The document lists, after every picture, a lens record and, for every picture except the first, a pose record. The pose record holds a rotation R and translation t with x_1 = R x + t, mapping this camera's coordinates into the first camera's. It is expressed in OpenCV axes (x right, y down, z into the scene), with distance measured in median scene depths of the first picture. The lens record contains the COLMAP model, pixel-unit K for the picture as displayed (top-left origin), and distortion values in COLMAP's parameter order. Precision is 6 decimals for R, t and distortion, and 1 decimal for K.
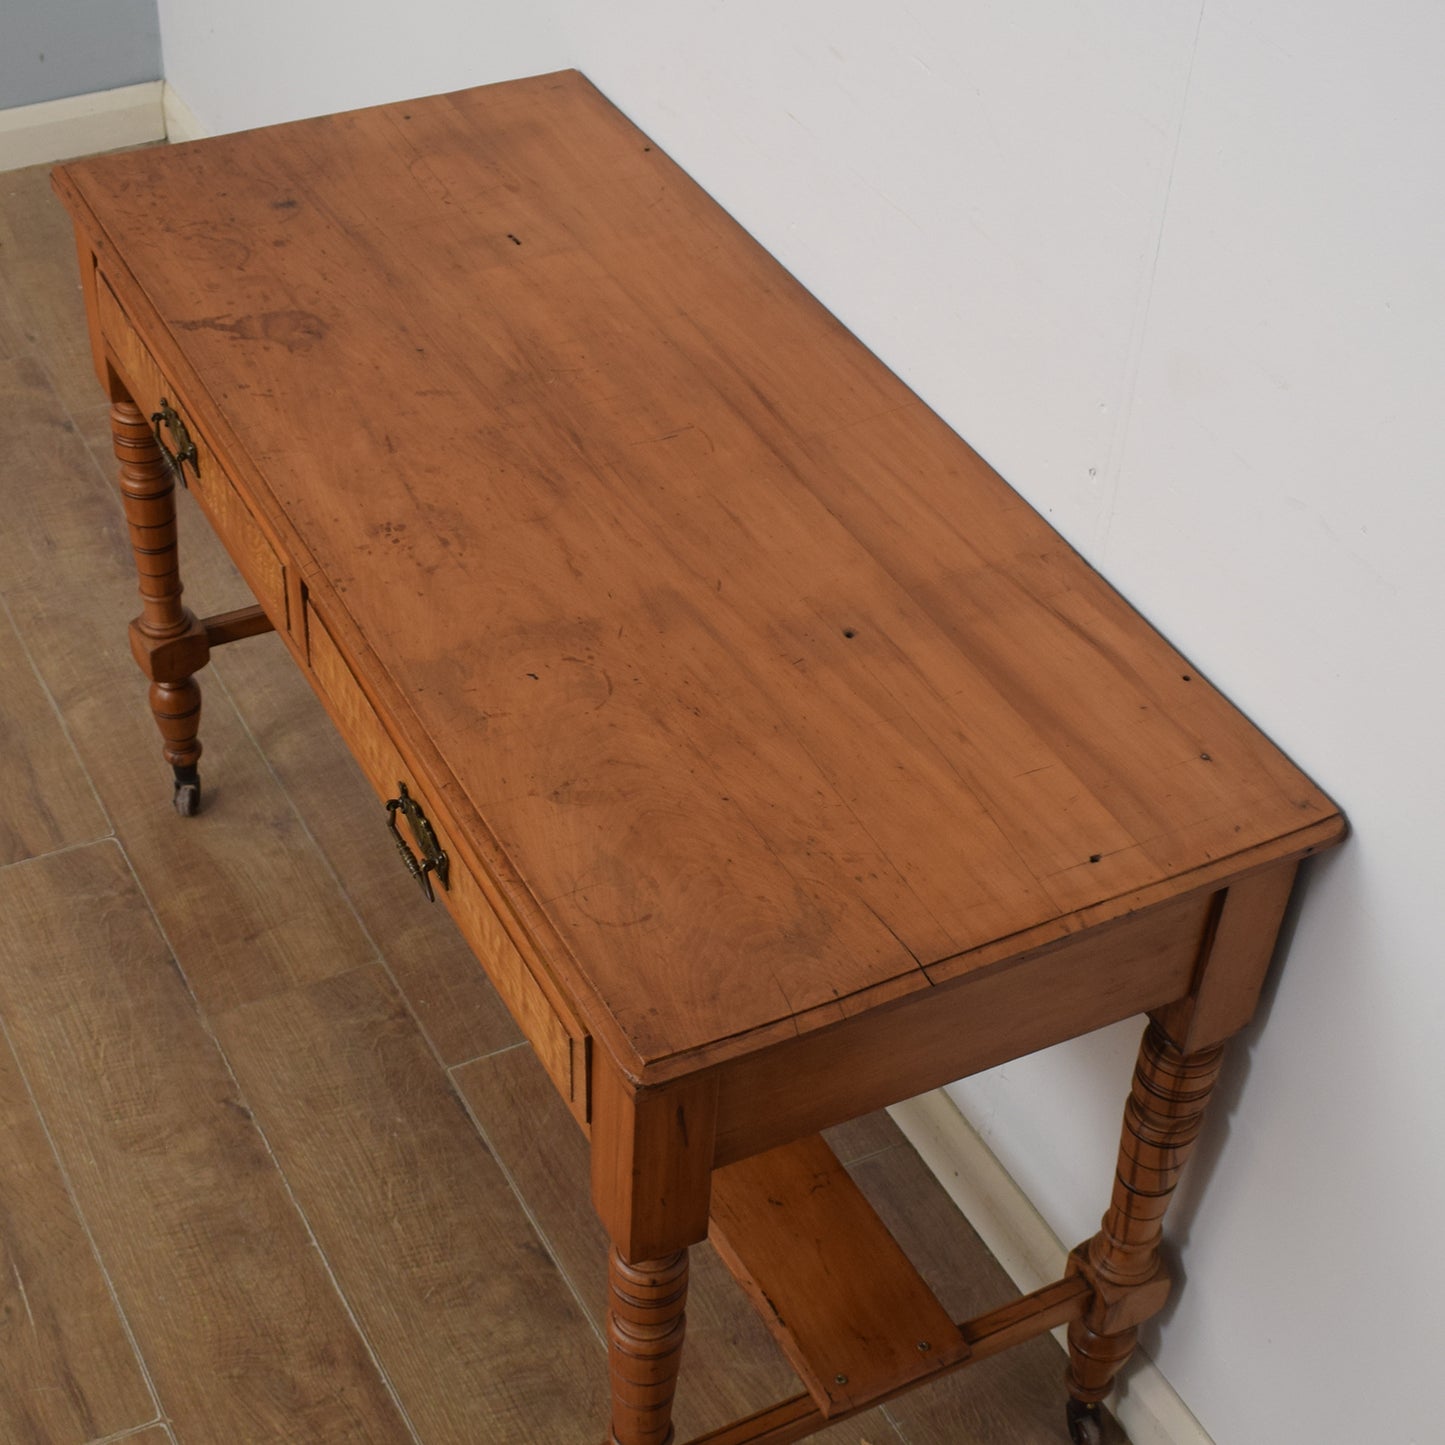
lens RADIAL K [[2400.3, 0, 667.2], [0, 2400.3, 822.7], [0, 0, 1]] dist [-0.084488, -0.054784]
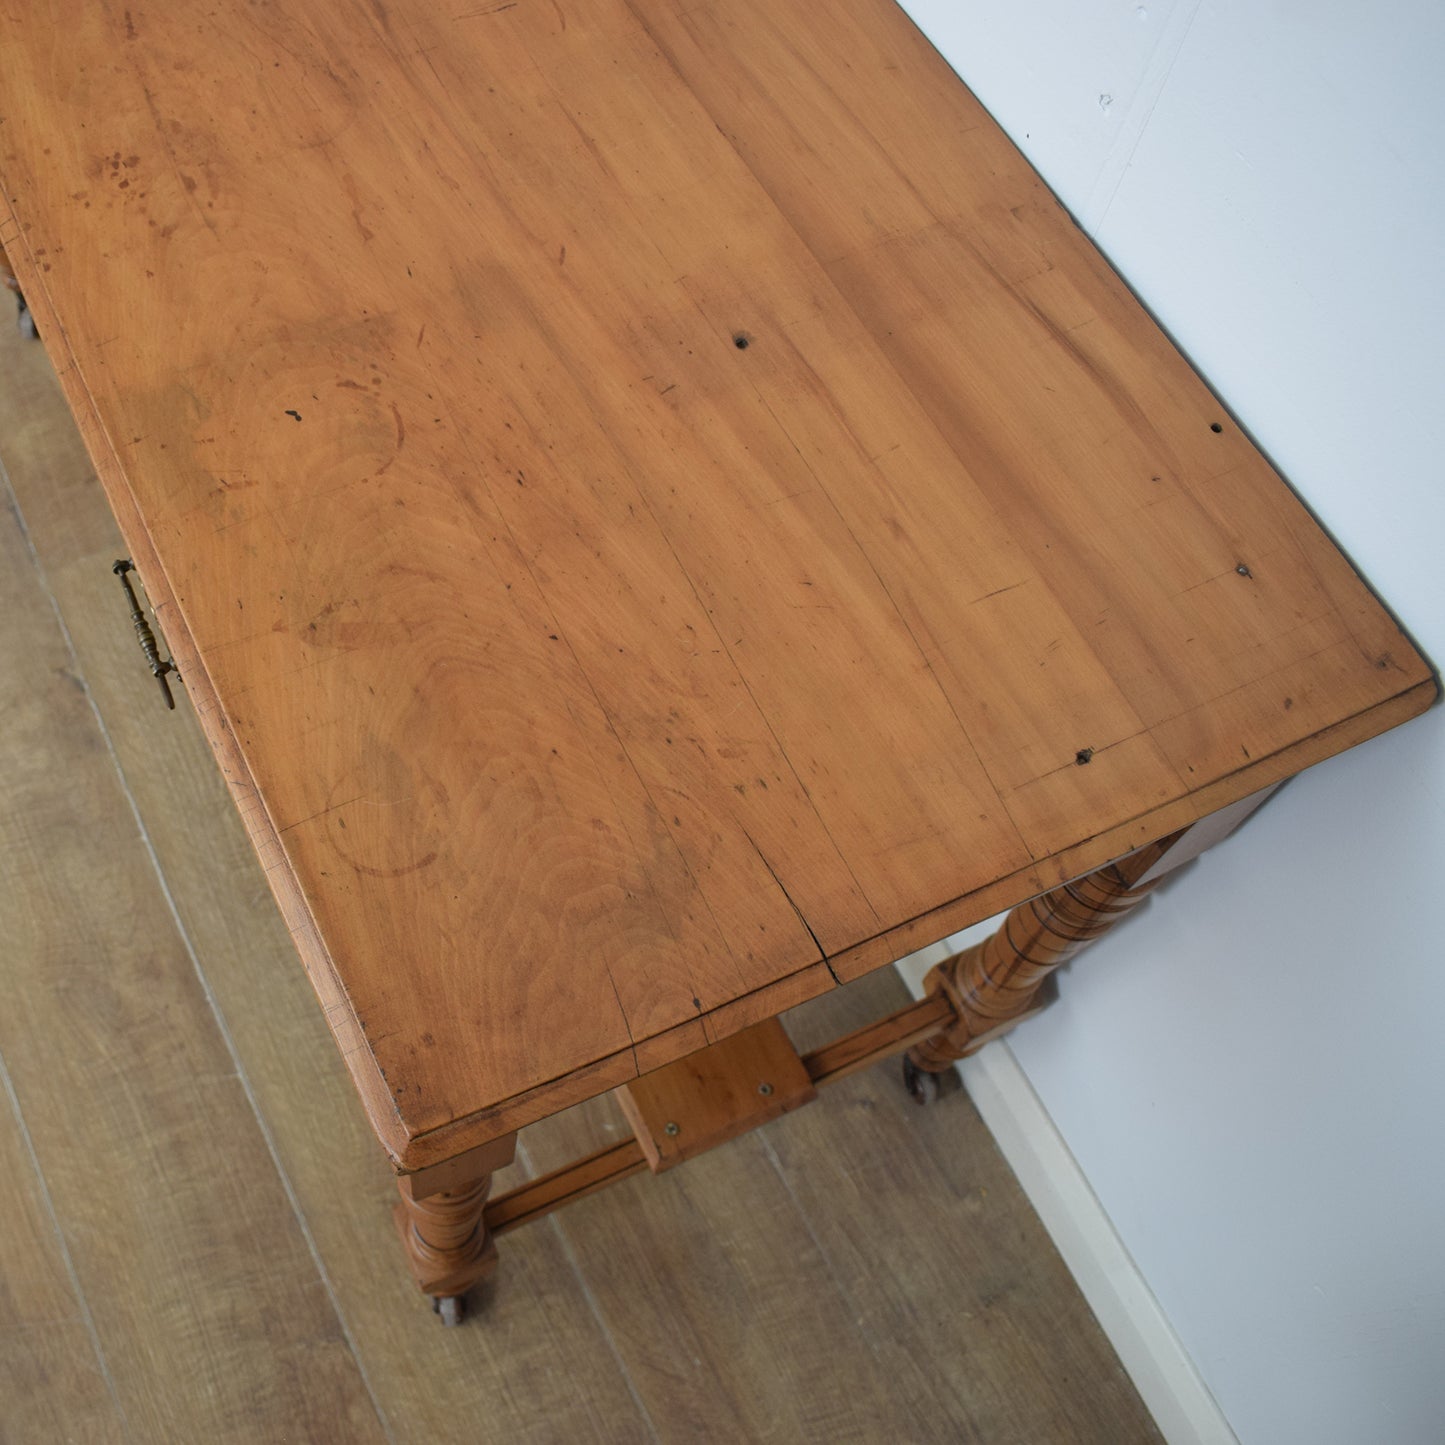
lens RADIAL K [[1683.7, 0, 401.7], [0, 1683.7, 725.4], [0, 0, 1]] dist [-0.104154, 0.024096]
pose [[0.996096, 0.030003, -0.083024, 0.018887], [0.001055, 0.936362, 0.351034, -0.138279], [0.088273, -0.349751, 0.932675, 0.463239]]
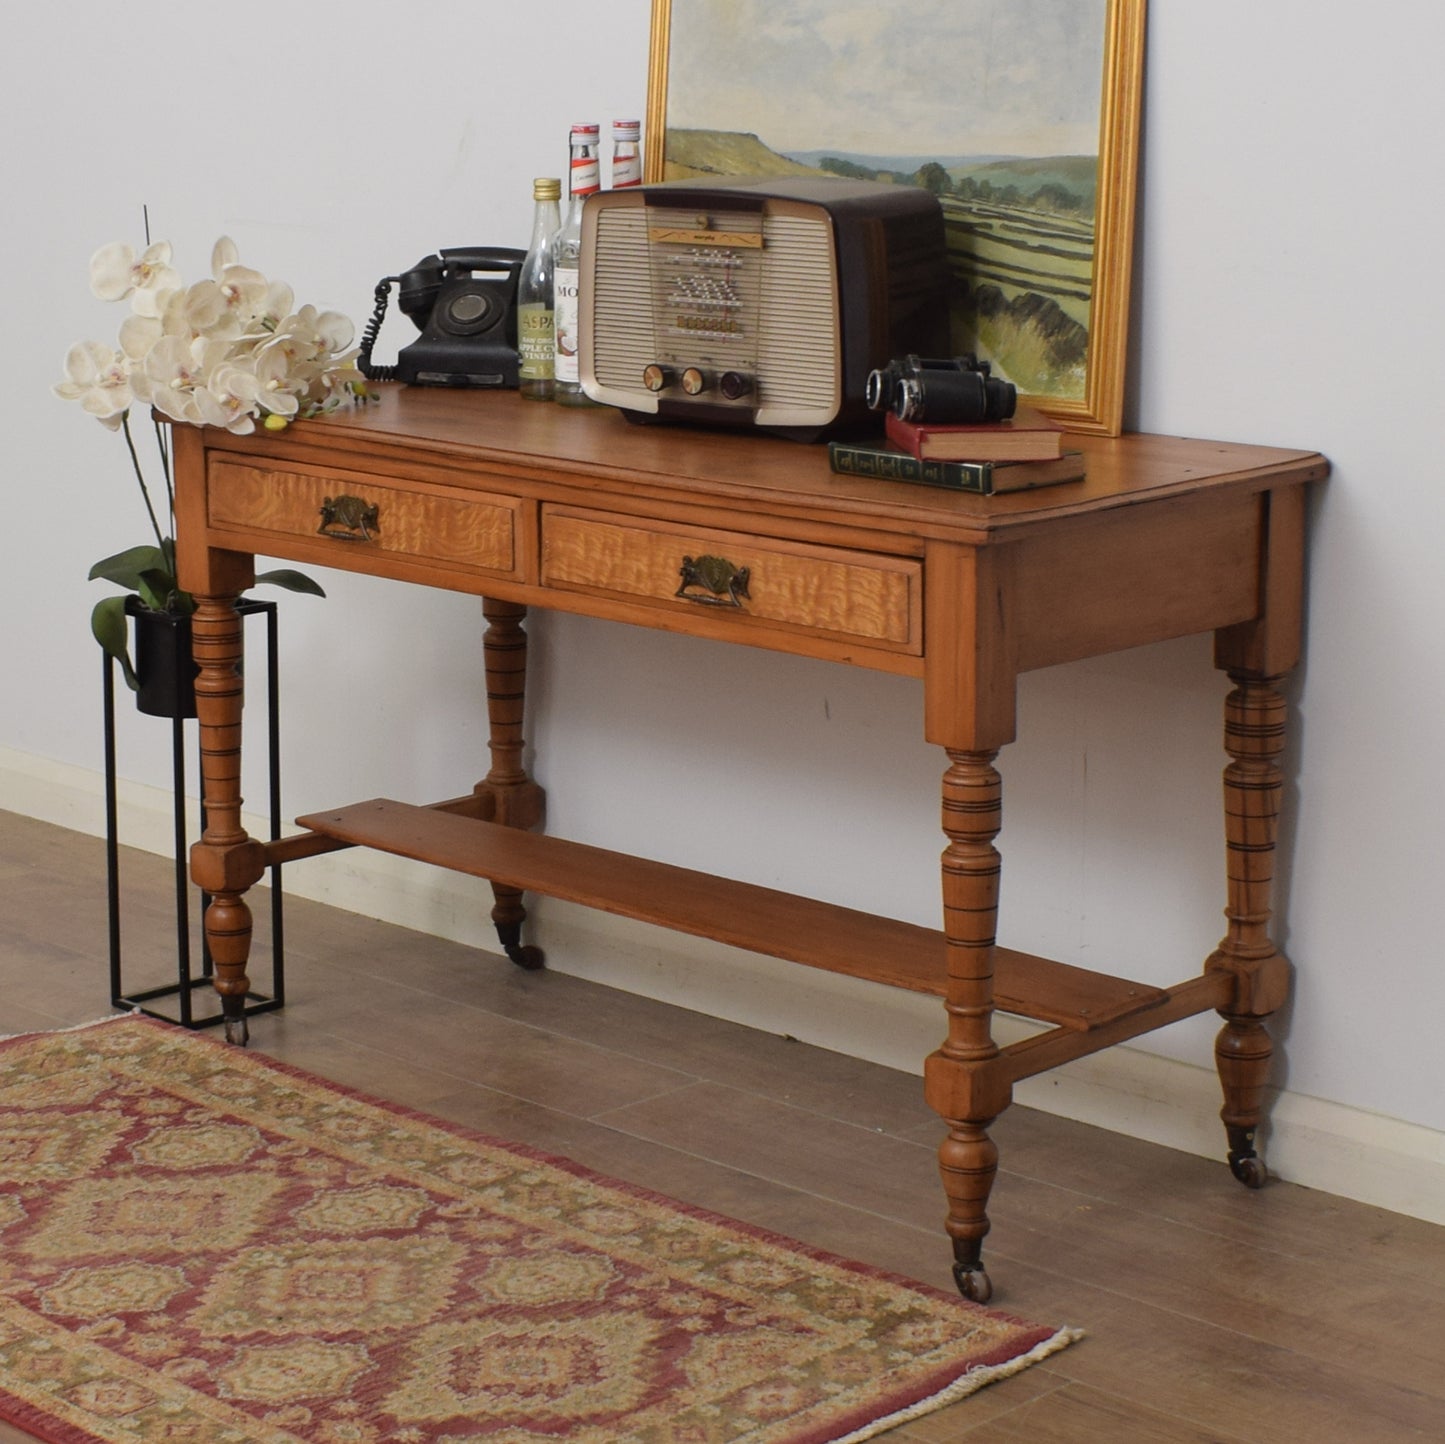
lens RADIAL K [[3453.9, 0, 560.5], [0, 3453.9, 721.5], [0, 0, 1]] dist [-0.035176, -0.292564]
pose [[0.956226, -0.110655, 0.270901, -0.677167], [0.231548, 0.852182, -0.469225, 0.909408], [-0.178935, 0.511412, 0.840500, -0.555193]]
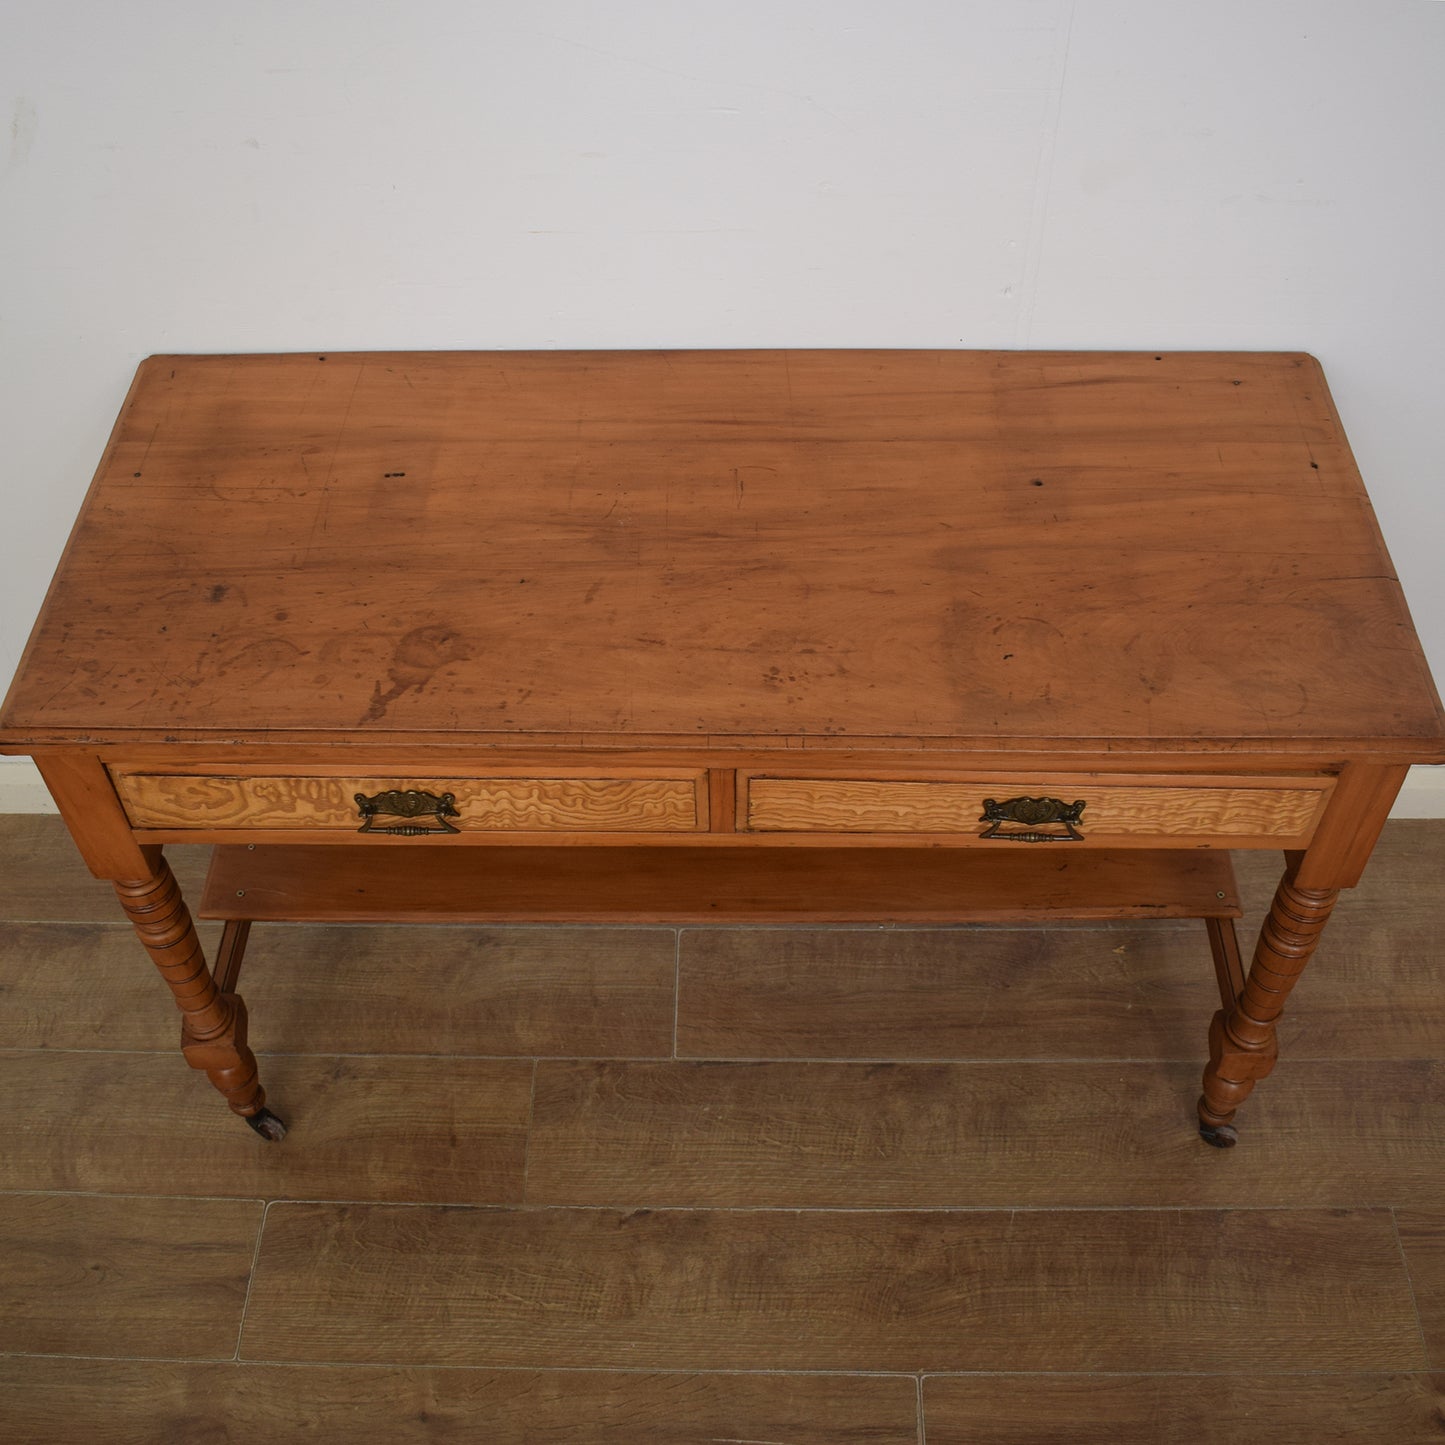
lens RADIAL K [[1703.3, 0, 701.0], [0, 1703.3, 719.4], [0, 0, 1]] dist [-0.098656, 0.013756]
pose [[0.472485, -0.690650, 0.547504, -0.578044], [0.626623, 0.700091, 0.342369, -0.399861], [-0.619760, 0.181314, 0.763560, 0.405518]]
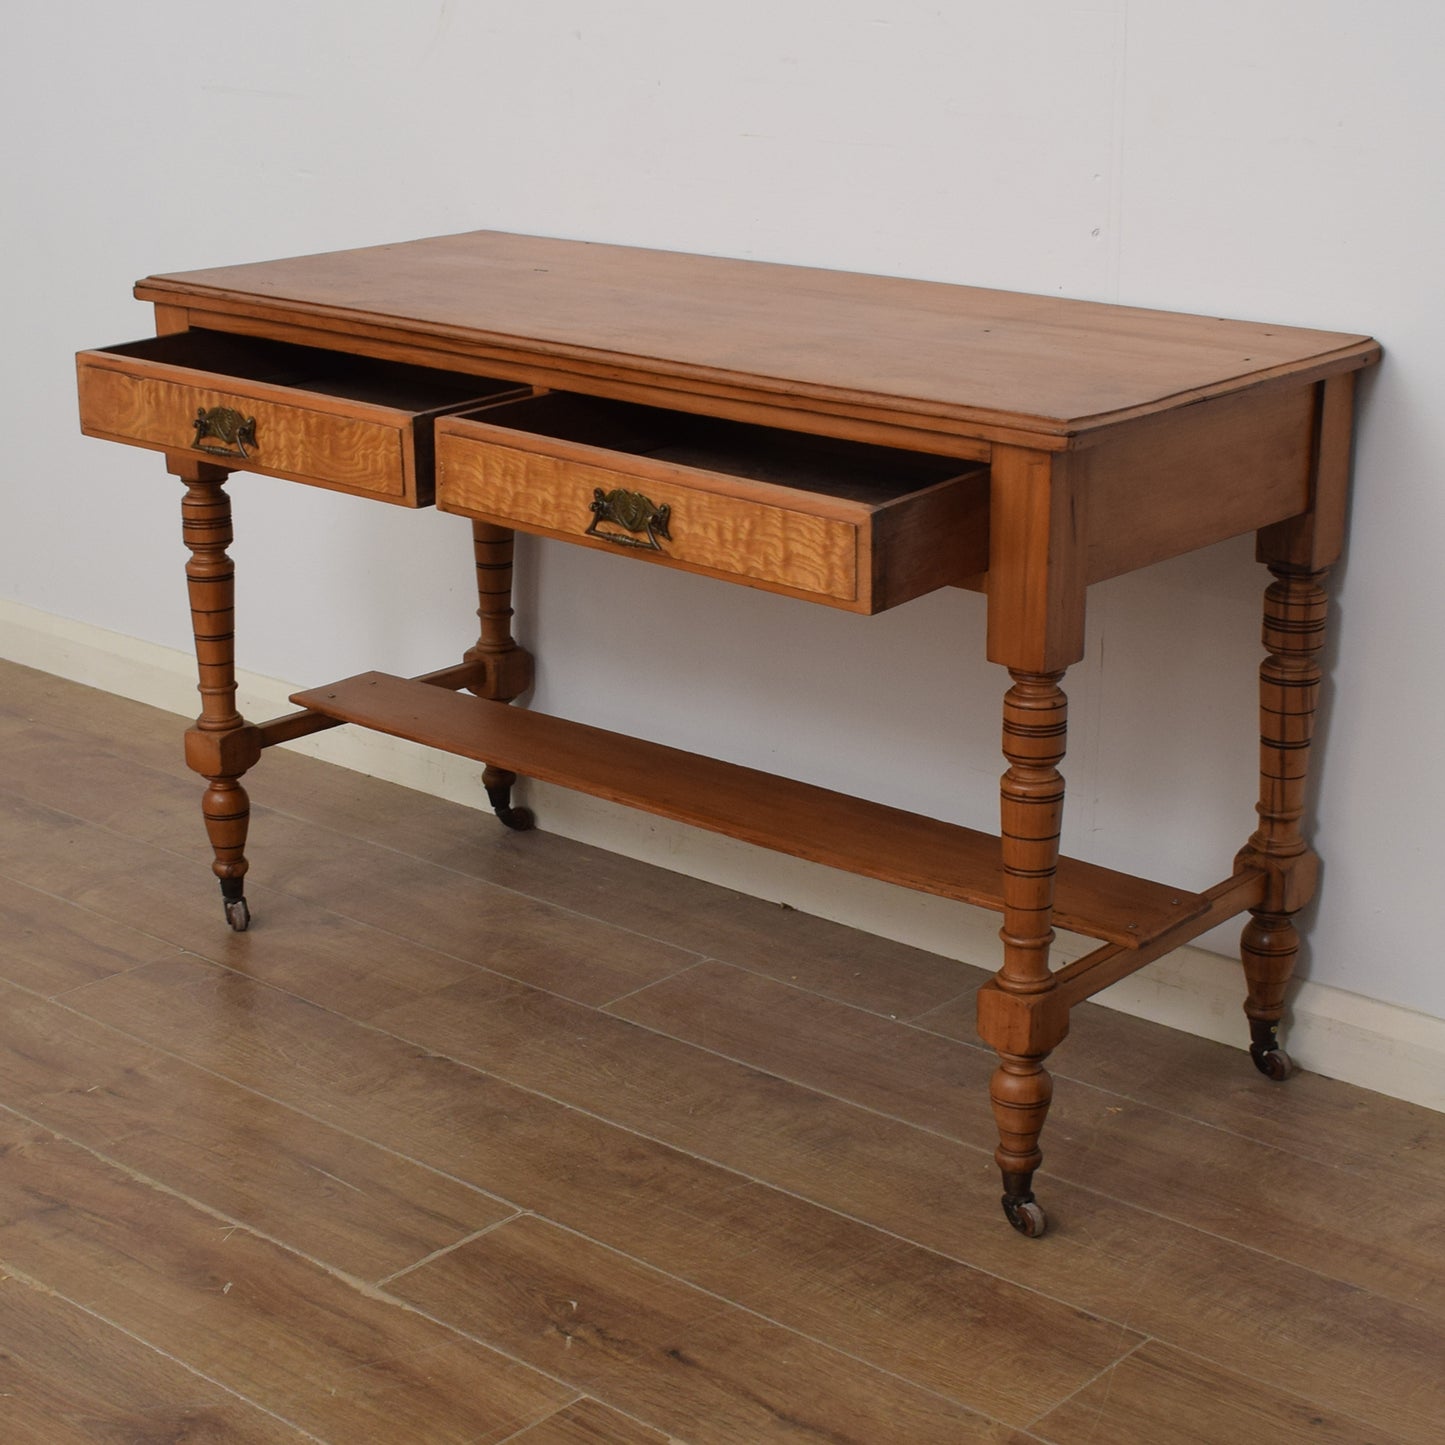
lens RADIAL K [[2670.4, 0, 652.9], [0, 2670.4, 766.3], [0, 0, 1]] dist [-0.064026, -0.036963]
pose [[0.932938, -0.155938, 0.324514, -0.588948], [0.273603, 0.892939, -0.357494, 0.589893], [-0.234025, 0.422307, 0.875722, -0.153164]]
